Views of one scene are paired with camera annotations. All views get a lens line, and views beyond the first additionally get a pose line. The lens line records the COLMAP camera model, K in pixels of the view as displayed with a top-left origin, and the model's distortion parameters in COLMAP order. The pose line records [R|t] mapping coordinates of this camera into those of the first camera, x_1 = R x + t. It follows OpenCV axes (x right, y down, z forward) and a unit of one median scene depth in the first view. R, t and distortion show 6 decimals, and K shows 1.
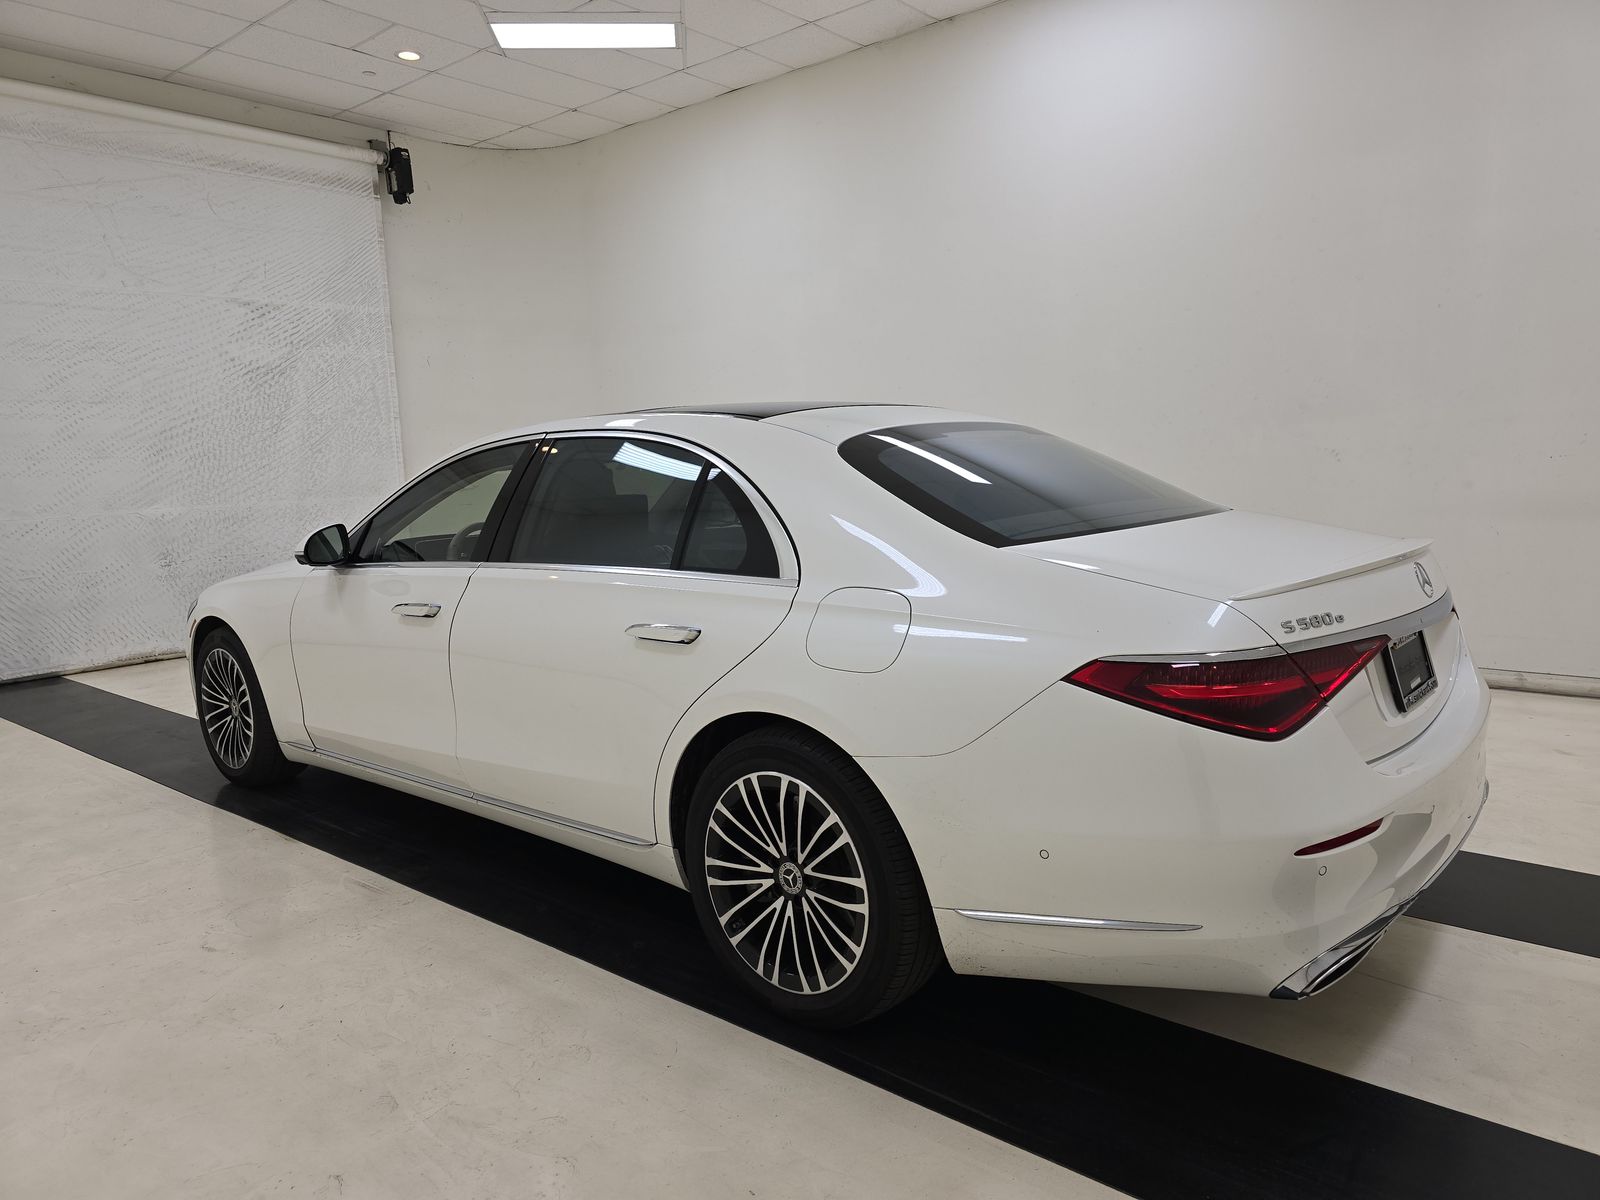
lens RADIAL K [[1055.9, 0, 805.0], [0, 1055.9, 601.5], [0, 0, 1]] dist [0.019529, -0.021409]
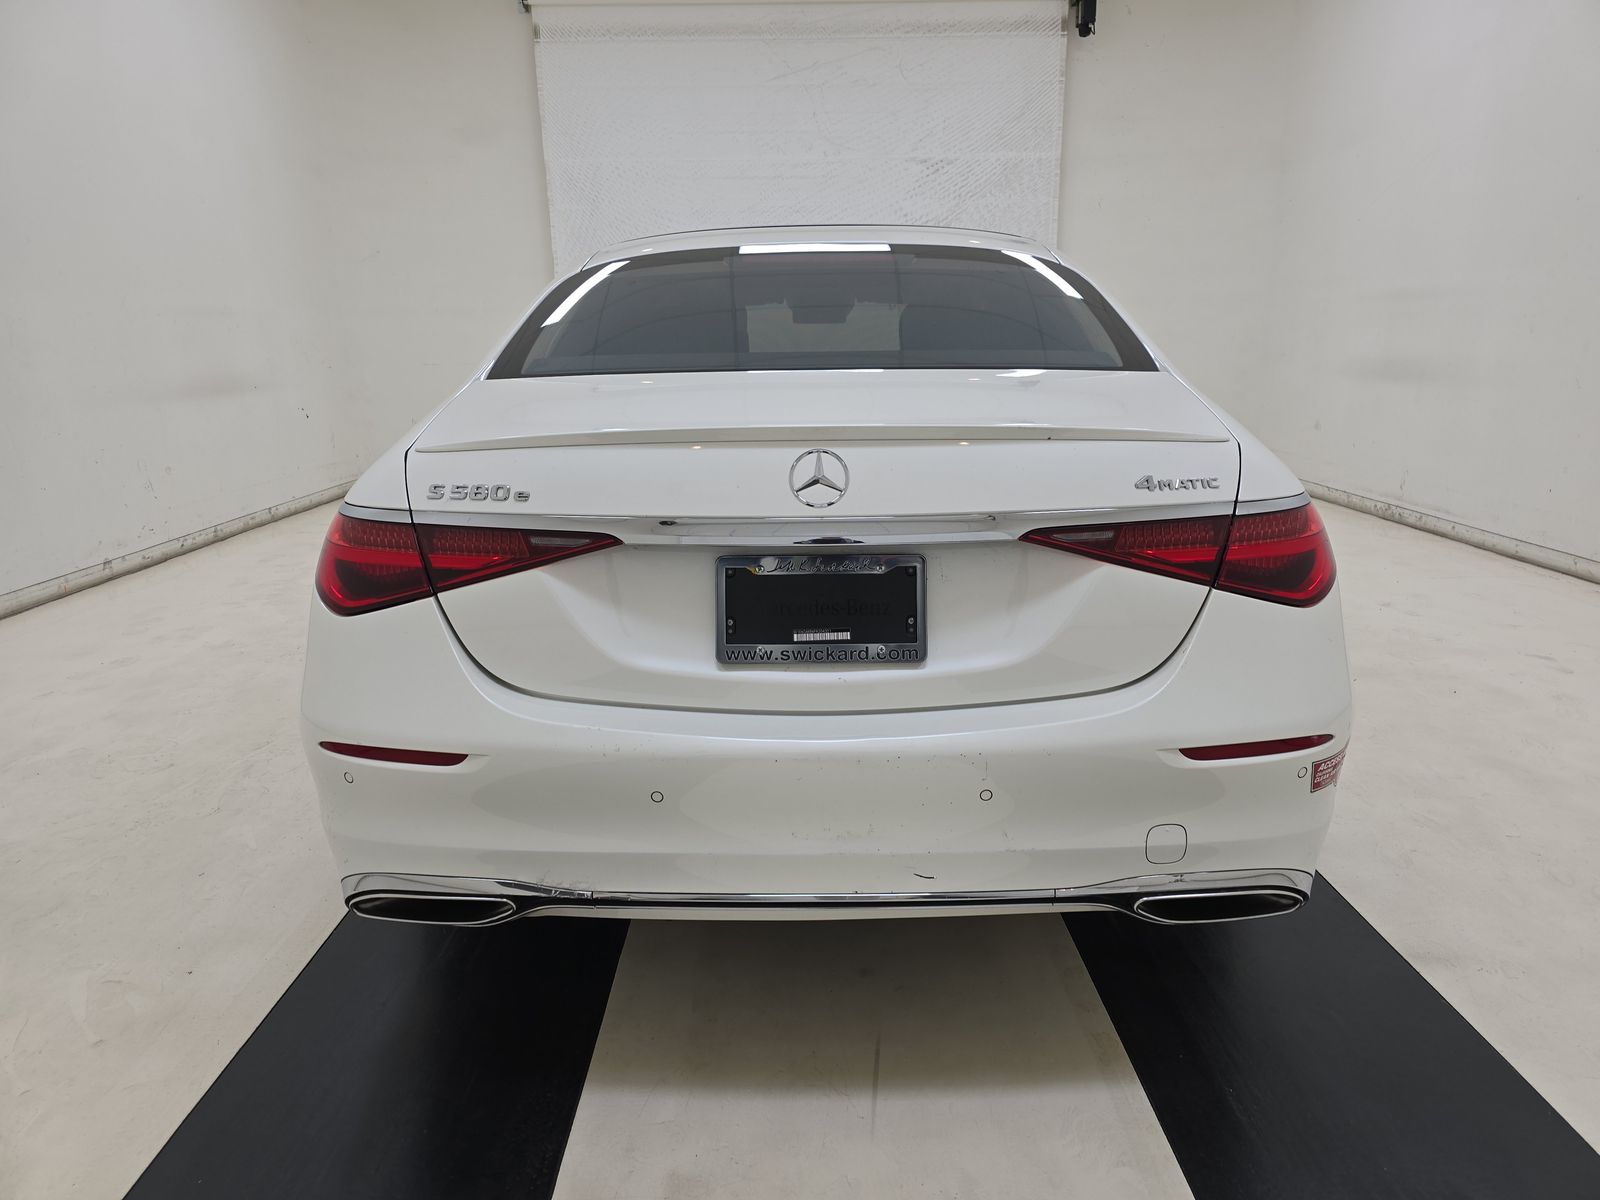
lens RADIAL K [[1055.9, 0, 799.0], [0, 1055.9, 604.7], [0, 0, 1]] dist [0.019529, -0.021409]
pose [[0.648930, 0.212315, -0.730624, 0.294549], [-0.114110, 0.976574, 0.182435, -0.016616], [0.752242, -0.035016, 0.657956, 0.162776]]
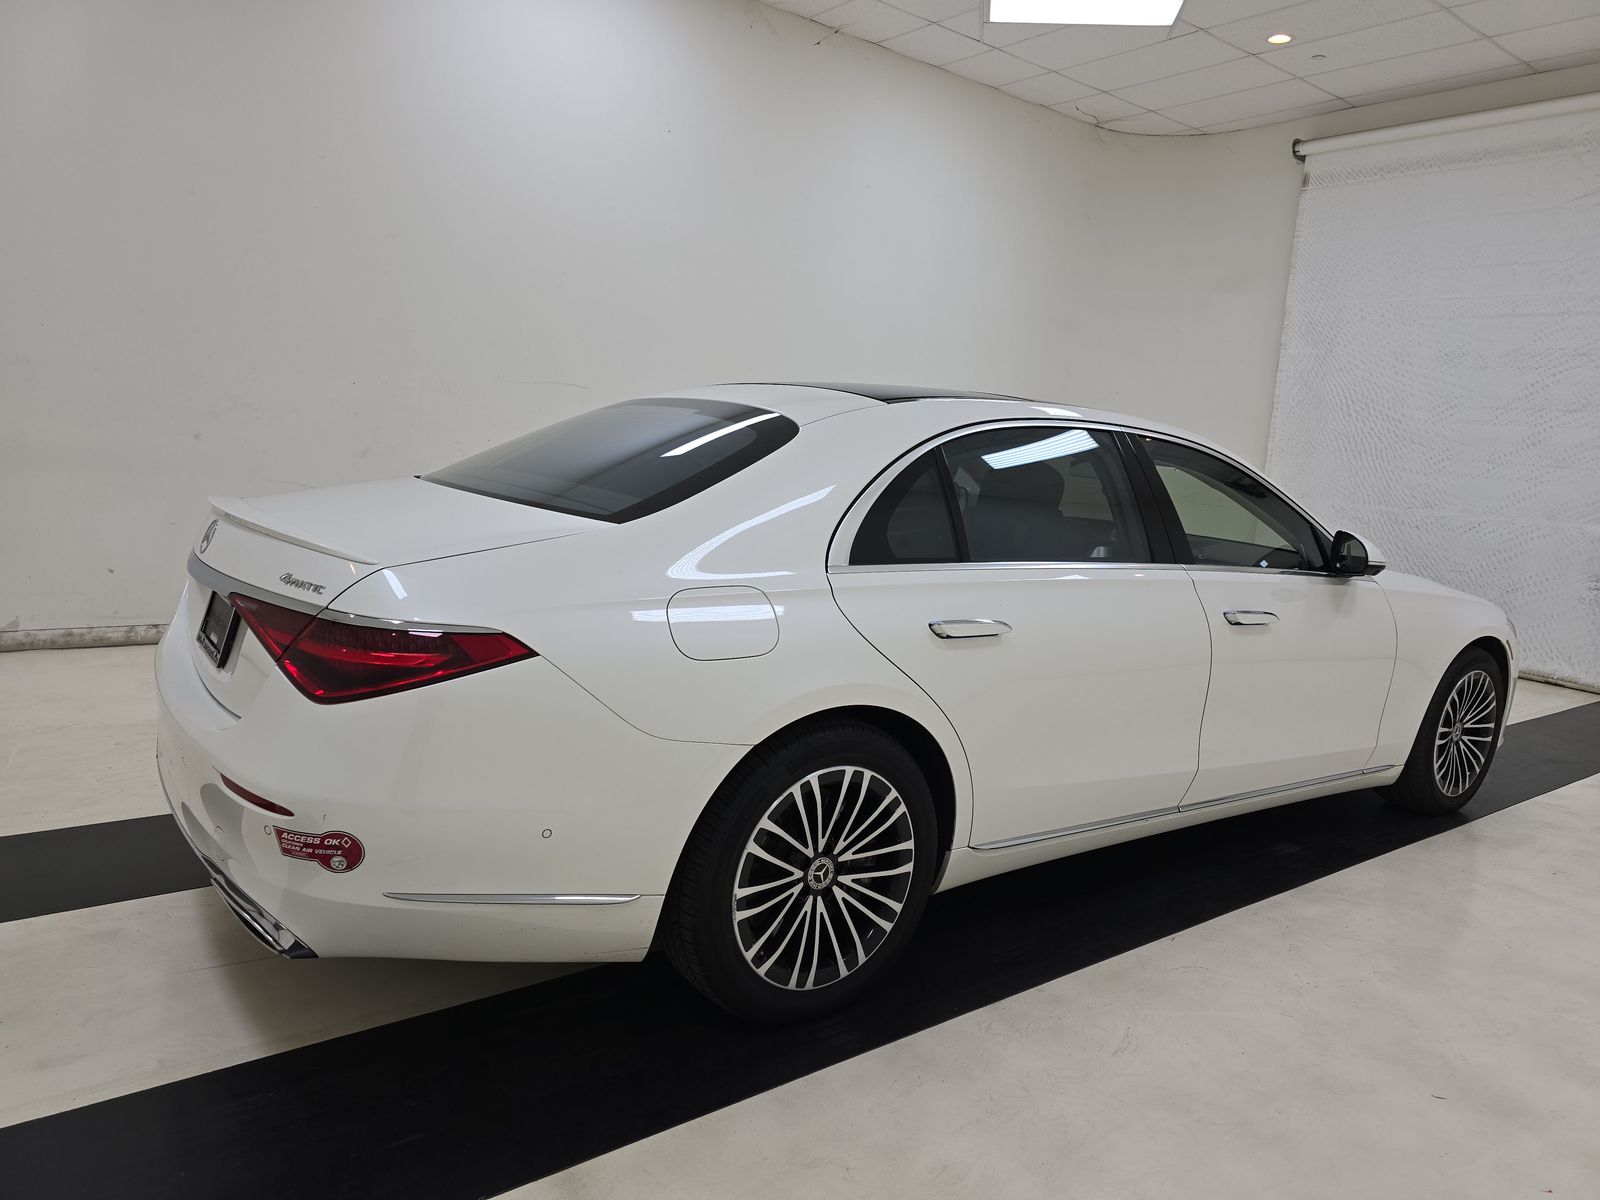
lens RADIAL K [[1055.9, 0, 807.4], [0, 1055.9, 600.0], [0, 0, 1]] dist [0.019529, -0.021409]
pose [[-0.205539, 0.169259, -0.963901, 0.407499], [-0.196300, 0.957783, 0.210043, -0.080639], [0.958760, 0.232385, -0.163636, 0.483309]]
